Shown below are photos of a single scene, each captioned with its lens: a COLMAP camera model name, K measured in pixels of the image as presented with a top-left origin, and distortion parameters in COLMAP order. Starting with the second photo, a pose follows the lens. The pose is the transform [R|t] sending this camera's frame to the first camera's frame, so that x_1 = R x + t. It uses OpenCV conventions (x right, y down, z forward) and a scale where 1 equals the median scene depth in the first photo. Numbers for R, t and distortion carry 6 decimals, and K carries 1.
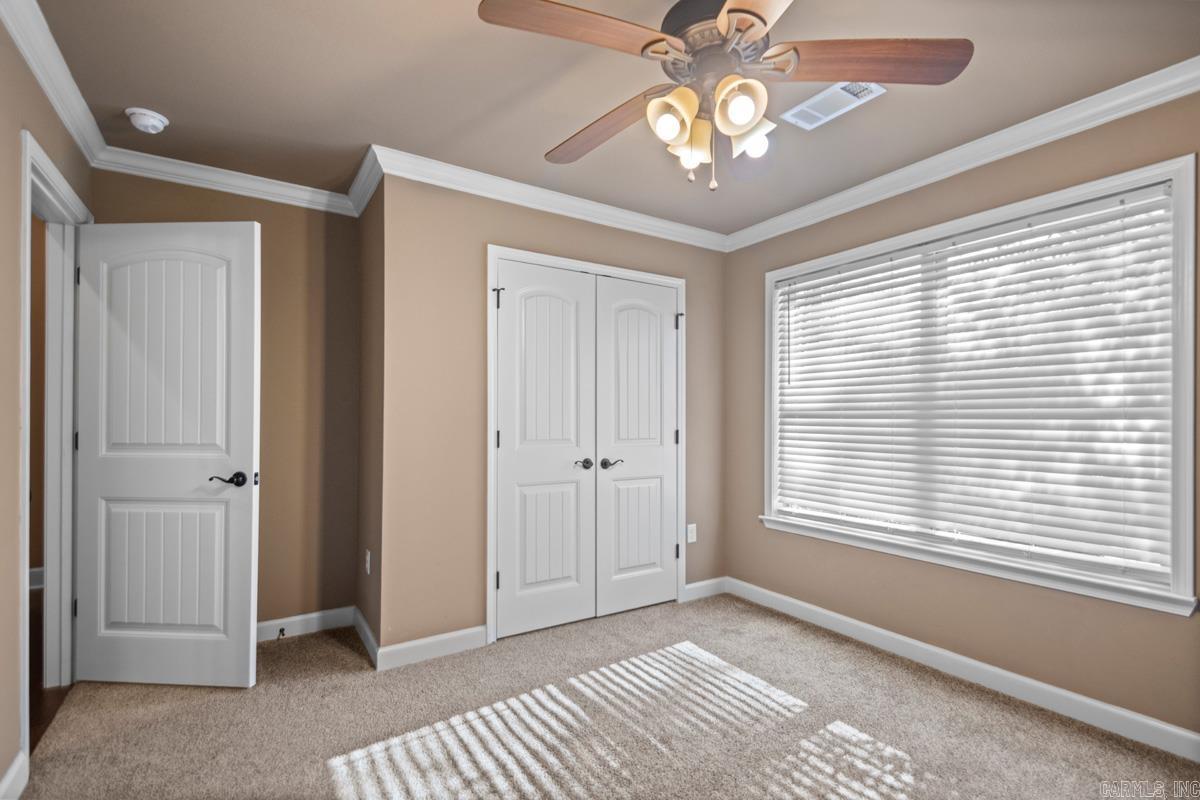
lens RADIAL K [[565.6, 0, 610.5], [0, 565.6, 411.4], [0, 0, 1]] dist [0.003103, -0.000221]
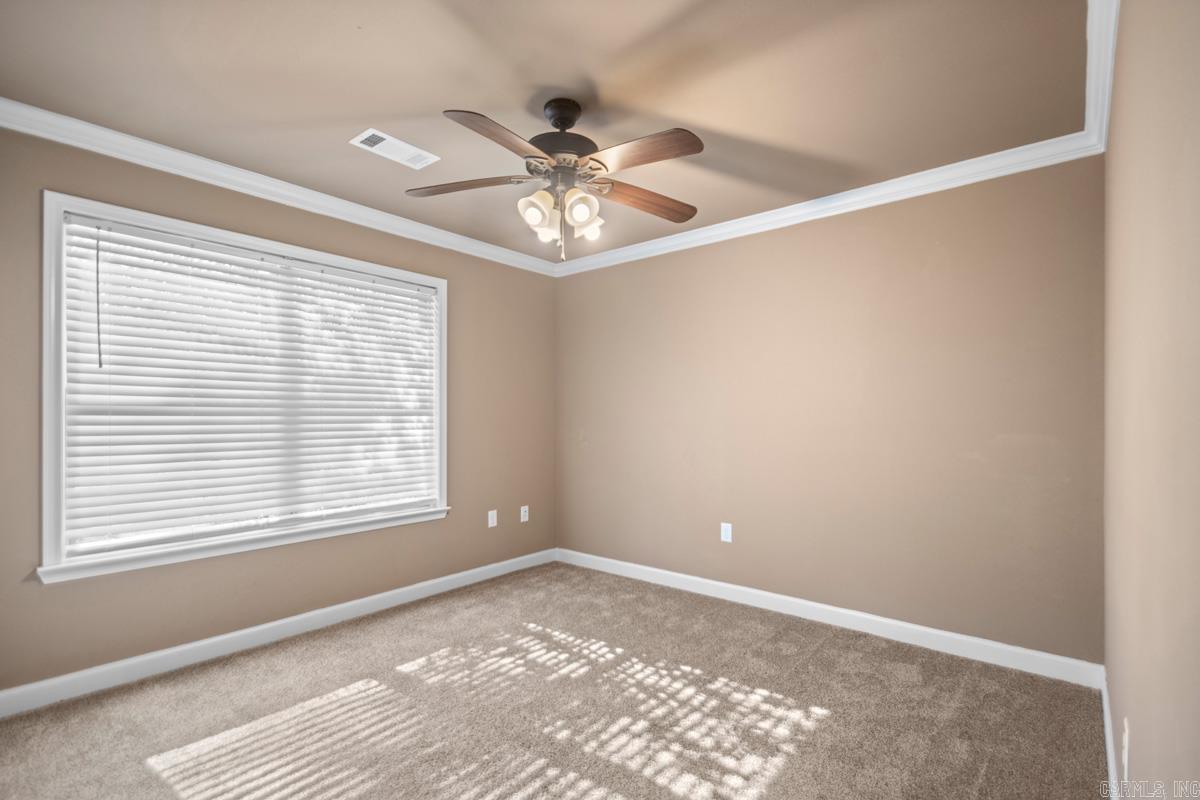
lens RADIAL K [[565.6, 0, 610.5], [0, 565.6, 411.4], [0, 0, 1]] dist [0.003103, -0.000221]
pose [[-0.322555, 0.002552, 0.946547, -0.884555], [-0.013739, 0.999878, -0.007378, 0.004300], [-0.946451, -0.015384, -0.322481, 0.965564]]
